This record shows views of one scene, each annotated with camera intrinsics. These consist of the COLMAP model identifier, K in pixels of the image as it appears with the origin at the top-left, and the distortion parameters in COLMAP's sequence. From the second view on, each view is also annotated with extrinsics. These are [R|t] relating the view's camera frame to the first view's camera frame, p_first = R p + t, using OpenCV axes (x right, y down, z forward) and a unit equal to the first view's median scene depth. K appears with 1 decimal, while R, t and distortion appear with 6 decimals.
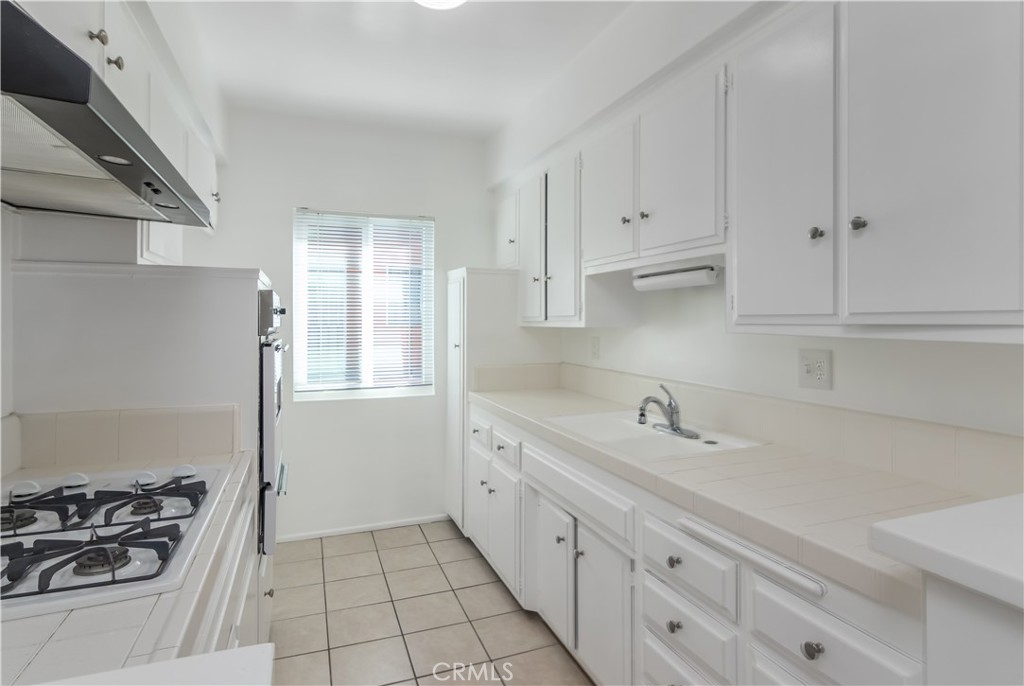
lens RADIAL K [[554.8, 0, 512.8], [0, 554.8, 317.4], [0, 0, 1]] dist [0.003367, -0.000400]
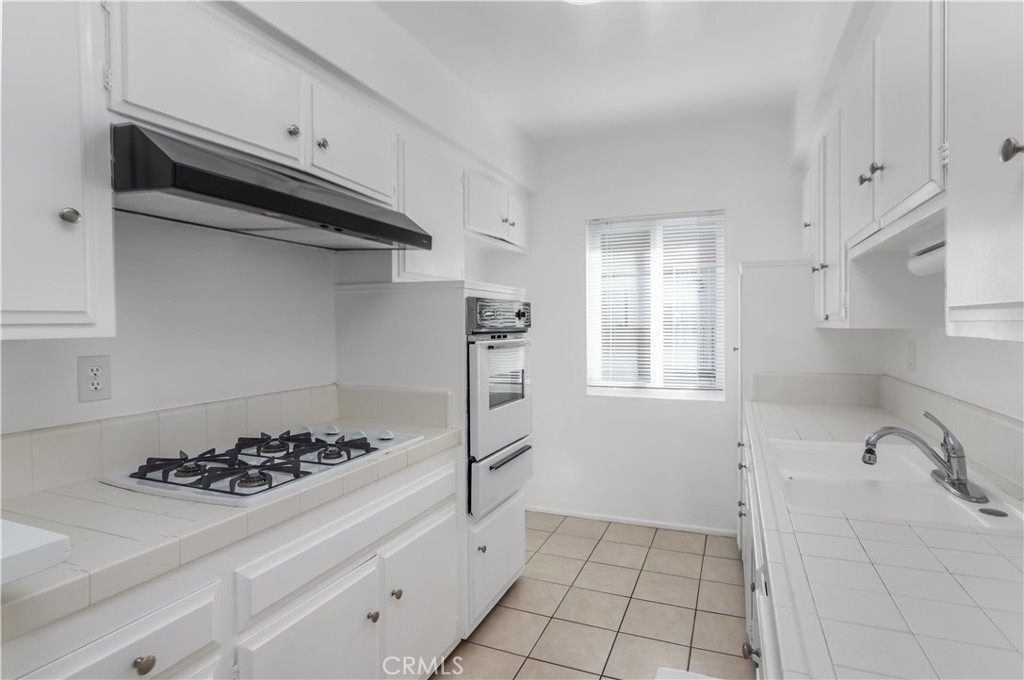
lens RADIAL K [[518.0, 0, 474.0], [0, 518.0, 328.9], [0, 0, 1]] dist [-0.000471, 0.000123]
pose [[0.733578, 0.001297, -0.679604, 0.163589], [0.011109, 0.999842, 0.013900, 0.002244], [0.679514, -0.017747, 0.733448, 0.090951]]
